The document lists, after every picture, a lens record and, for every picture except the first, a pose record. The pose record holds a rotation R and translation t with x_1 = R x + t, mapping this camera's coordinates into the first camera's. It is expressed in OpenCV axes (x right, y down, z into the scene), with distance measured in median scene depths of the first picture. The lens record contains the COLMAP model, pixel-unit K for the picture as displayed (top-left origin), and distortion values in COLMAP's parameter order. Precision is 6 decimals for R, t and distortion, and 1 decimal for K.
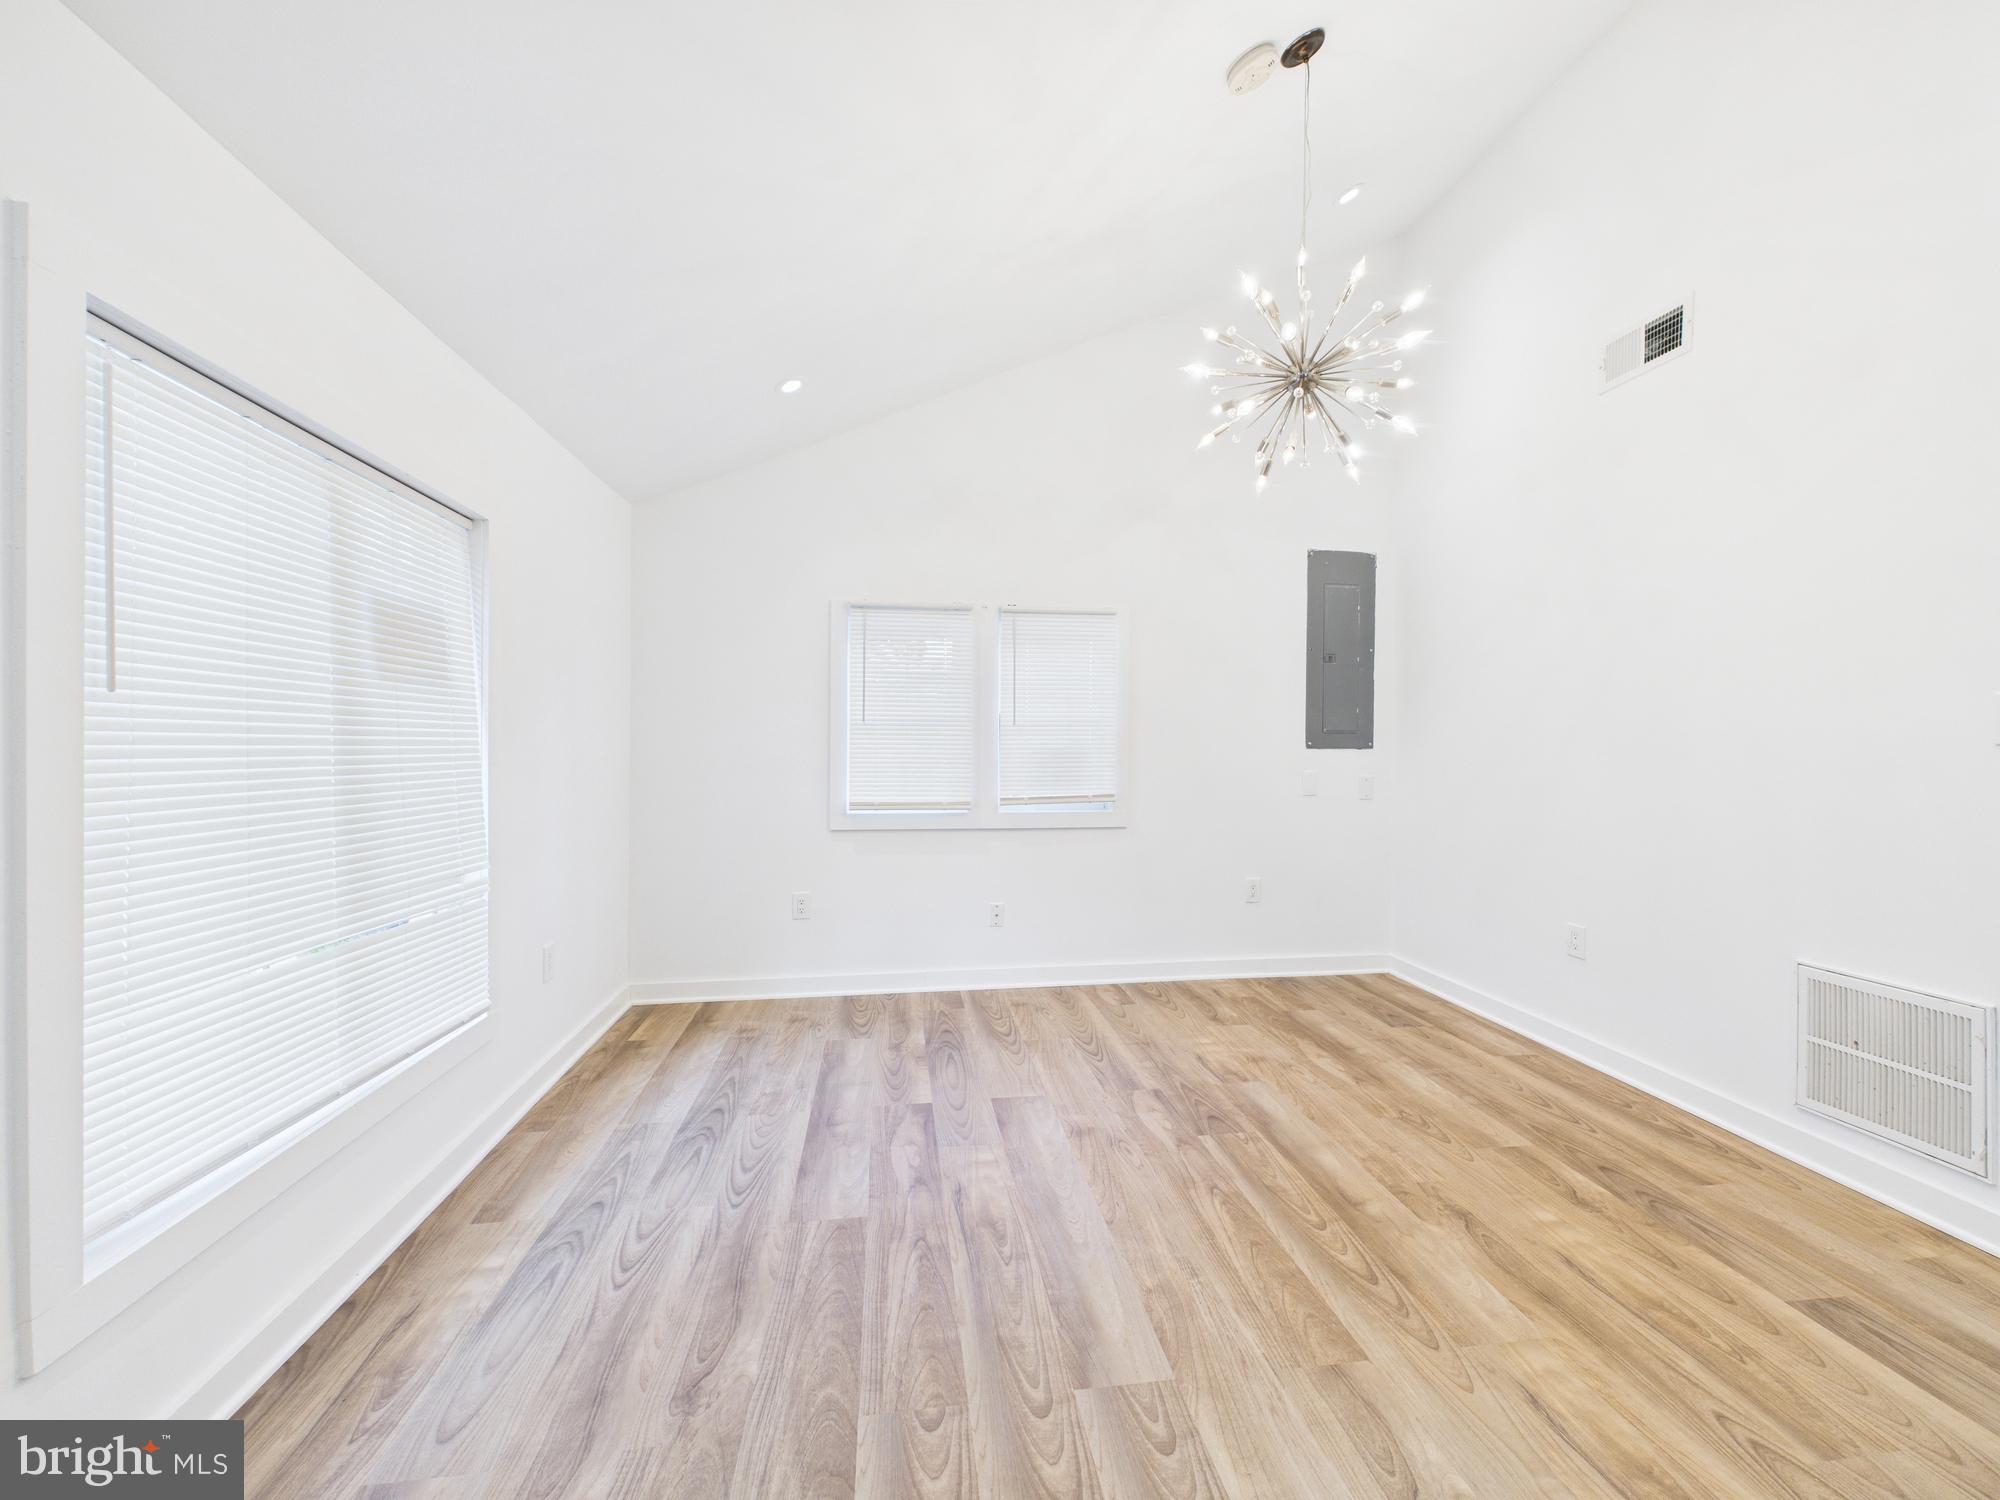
lens RADIAL K [[802.7, 0, 999.2], [0, 802.7, 750.1], [0, 0, 1]] dist [0.002046, -0.000178]
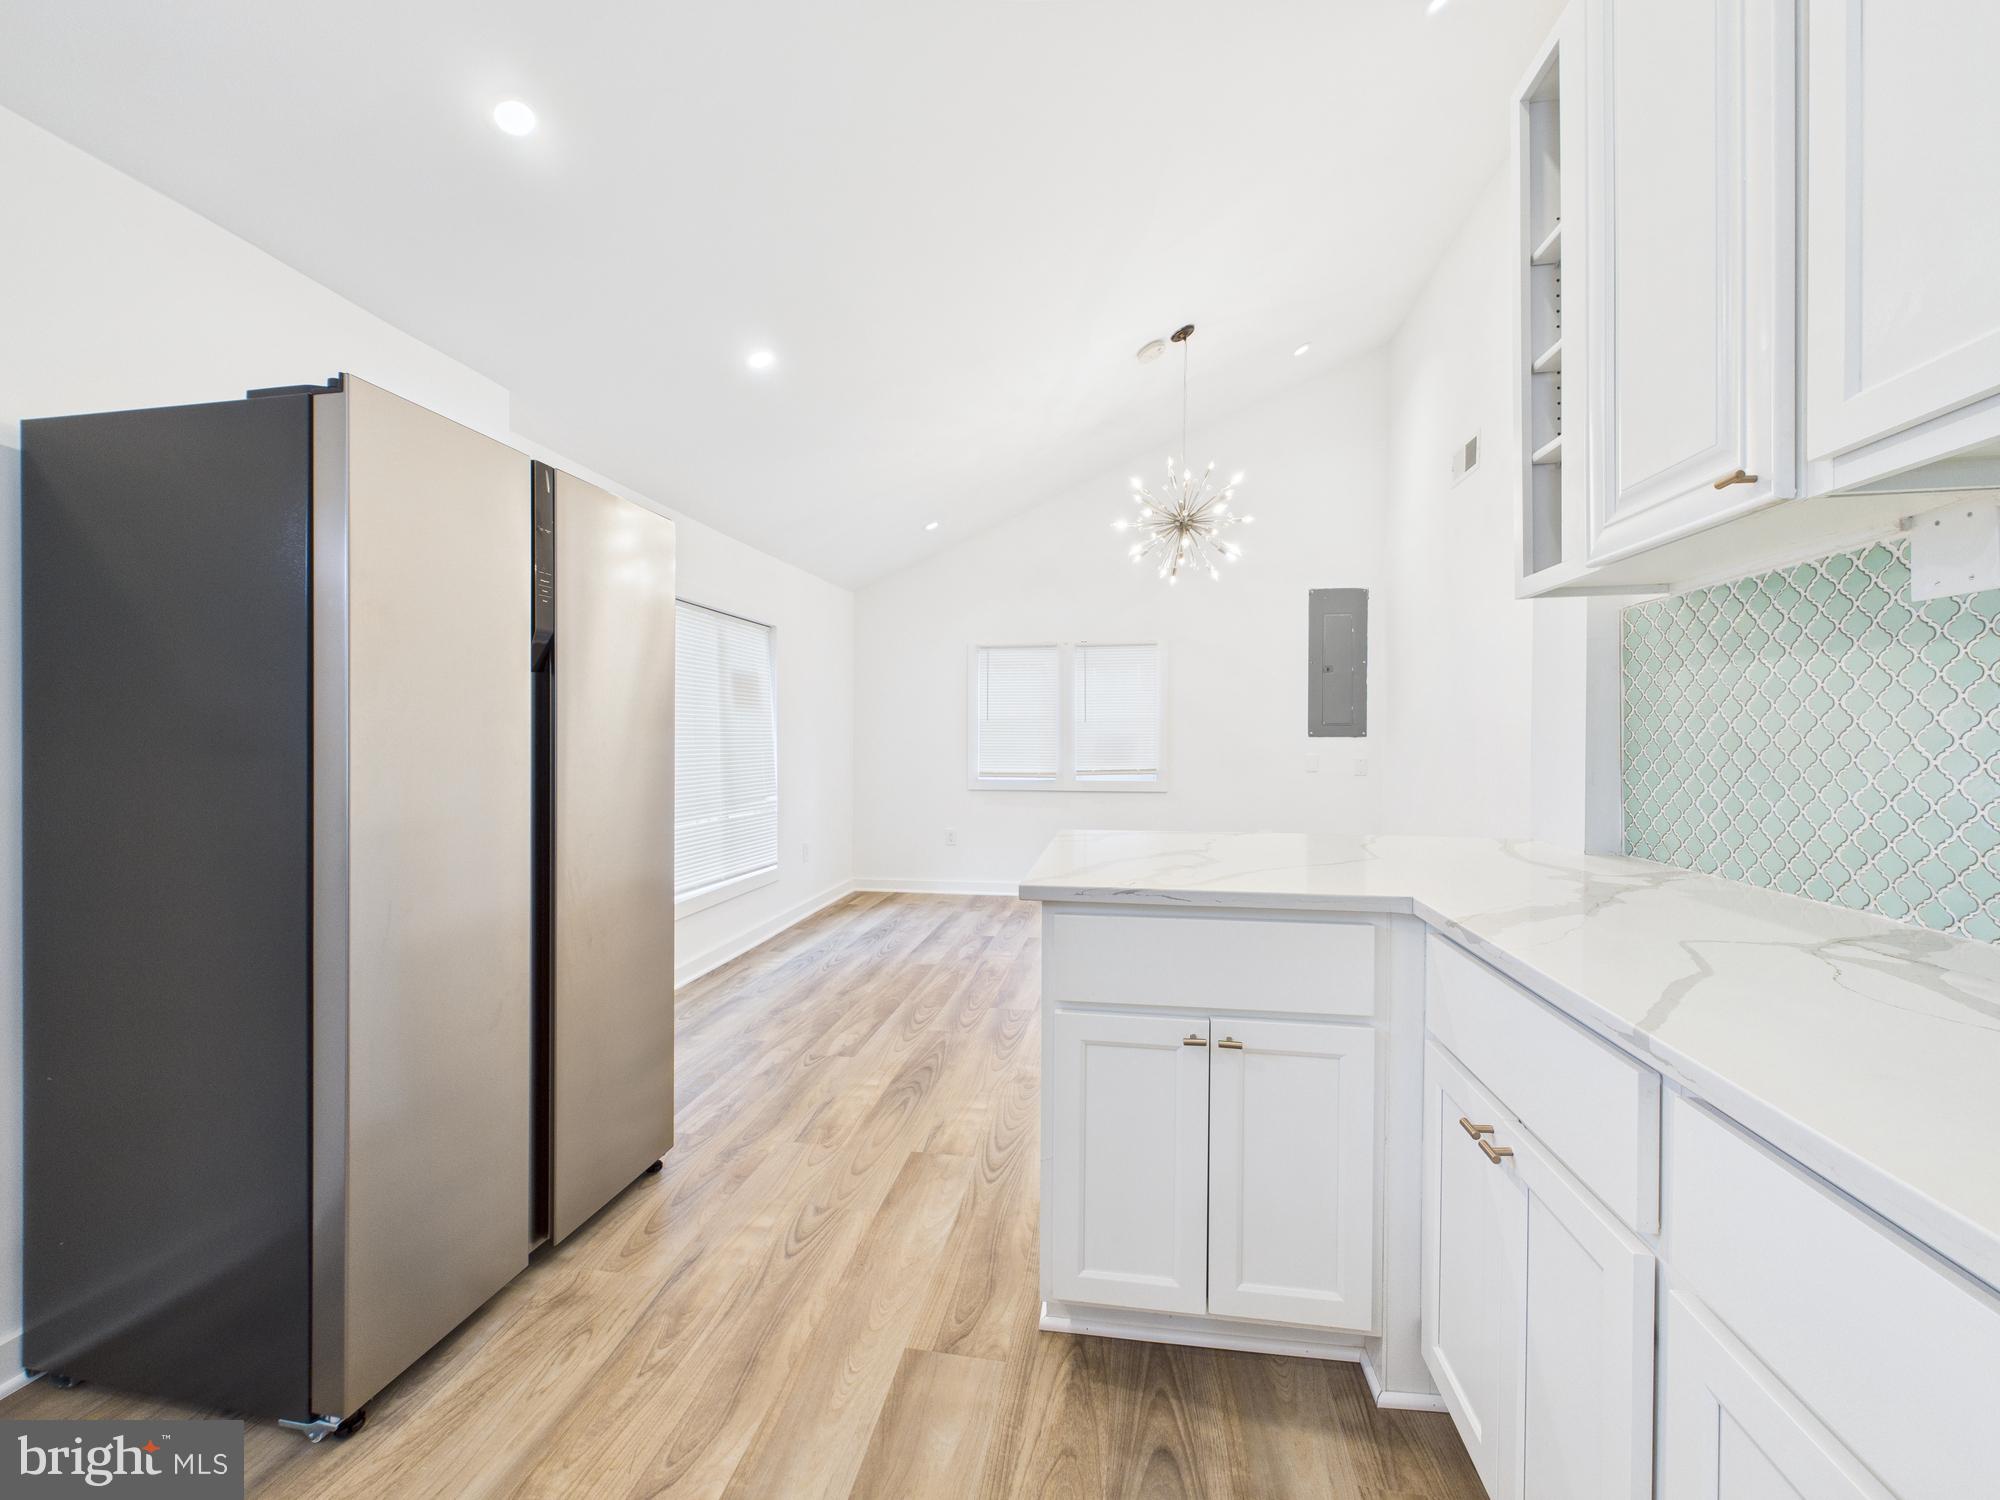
lens RADIAL K [[802.7, 0, 998.0], [0, 802.7, 742.8], [0, 0, 1]] dist [0.002046, -0.000178]
pose [[0.952222, -0.000251, -0.305406, 0.432247], [0.000979, 0.999997, 0.002230, 0.006416], [0.305404, -0.002422, 0.952220, -0.638662]]
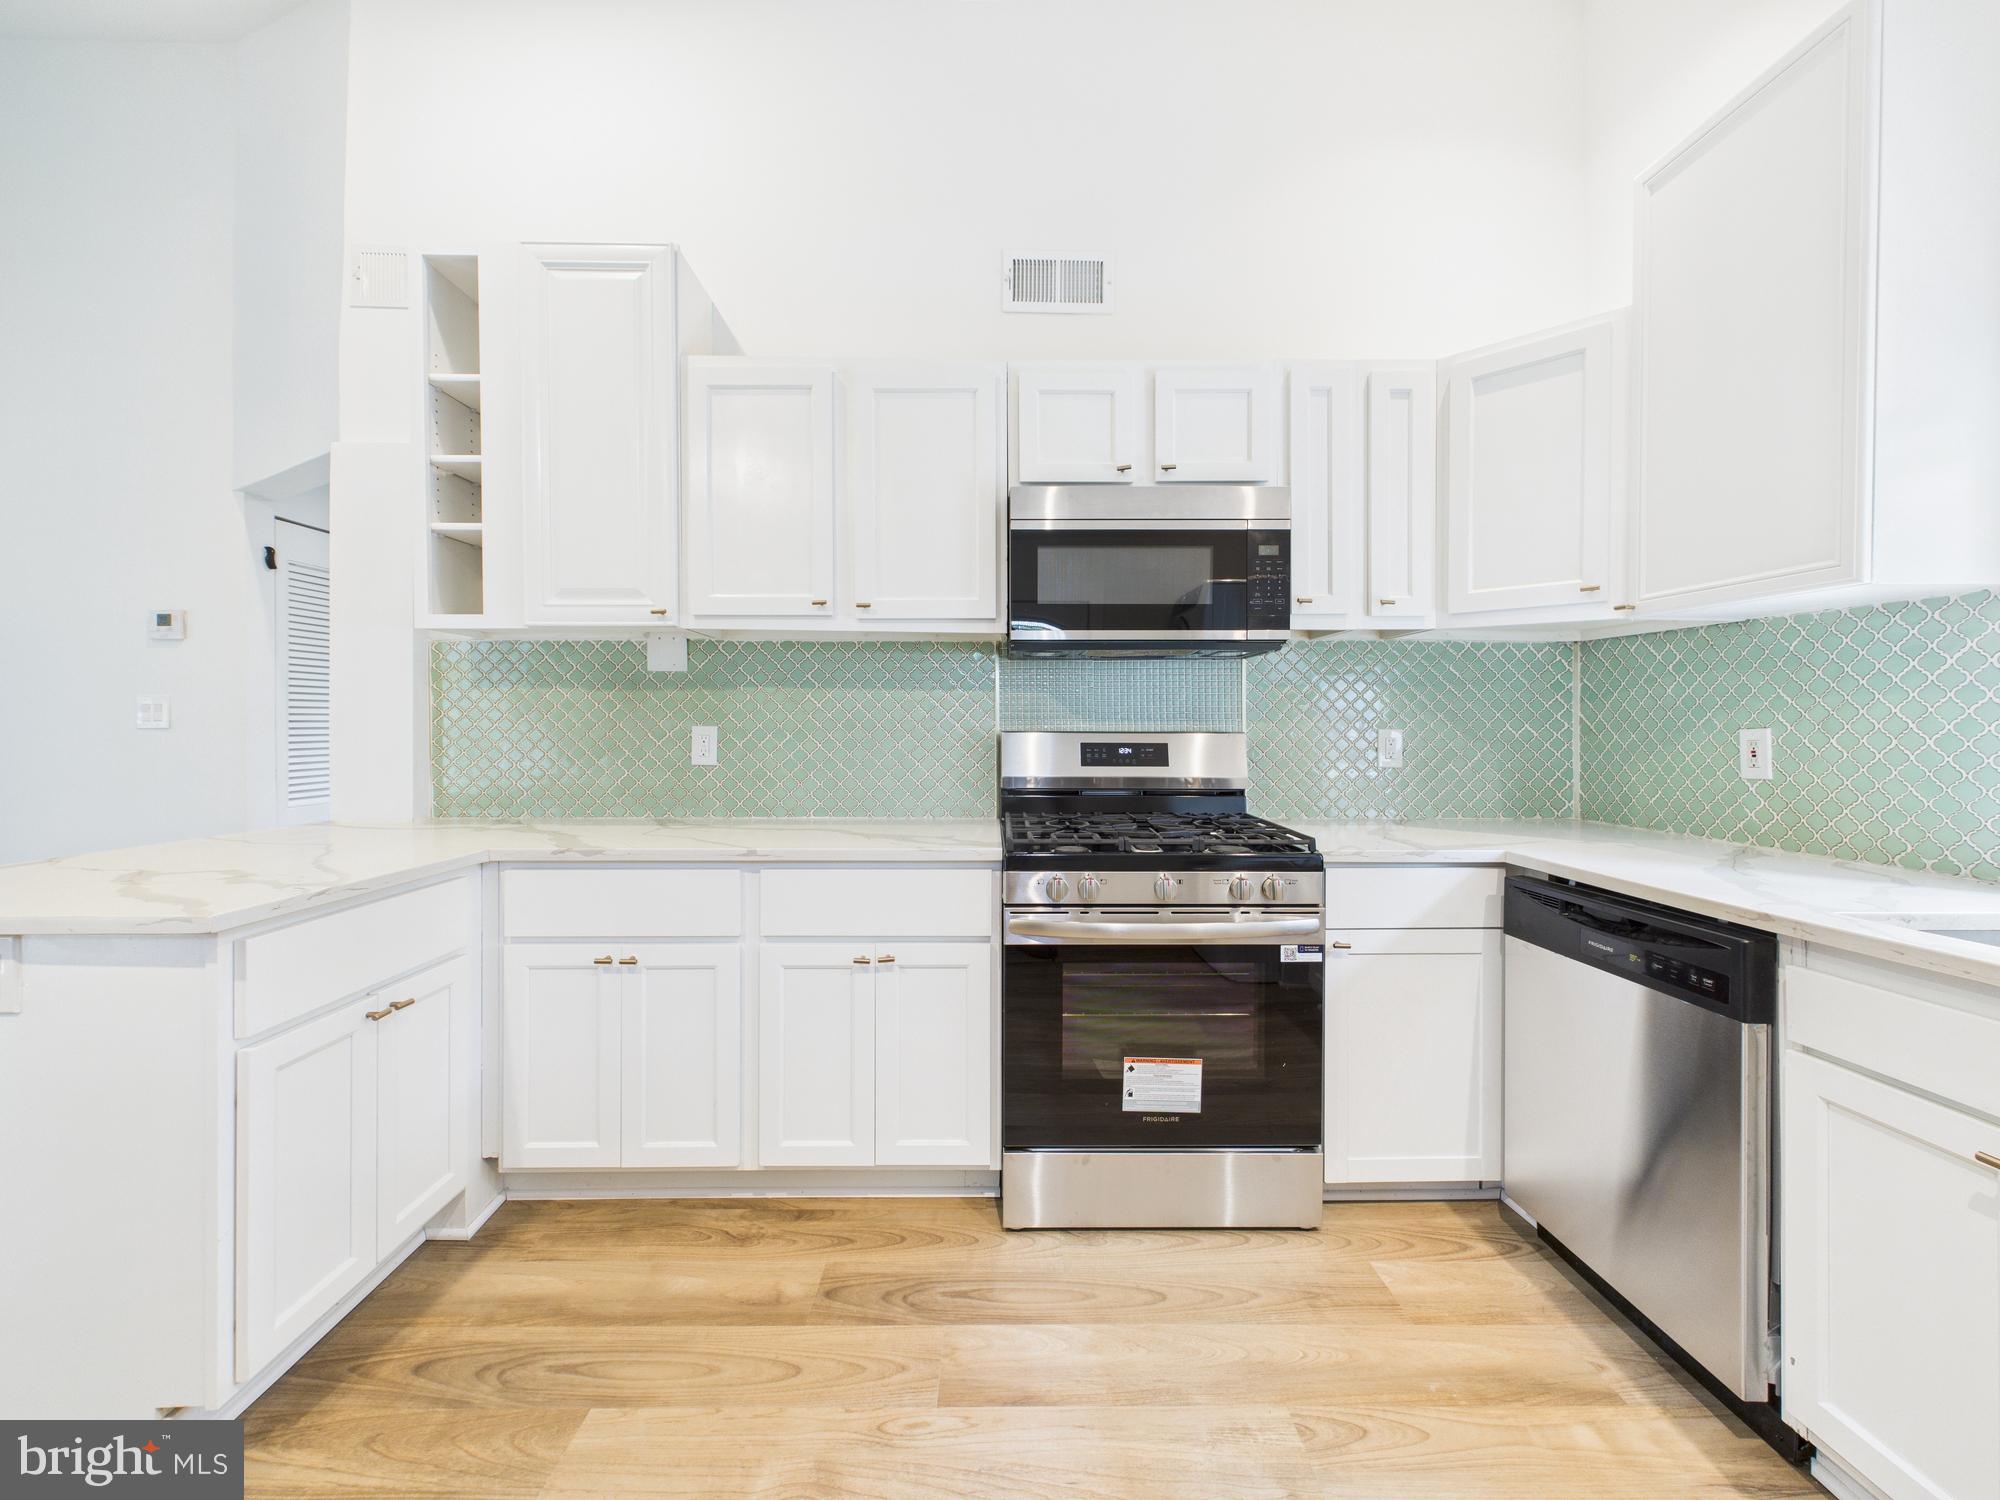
lens RADIAL K [[802.7, 0, 1000.7], [0, 802.7, 733.2], [0, 0, 1]] dist [0.002046, -0.000178]
pose [[0.134457, -0.009219, 0.990877, -0.081815], [0.008345, 0.999932, 0.008171, 0.001663], [-0.990884, 0.007170, 0.134525, -0.618377]]
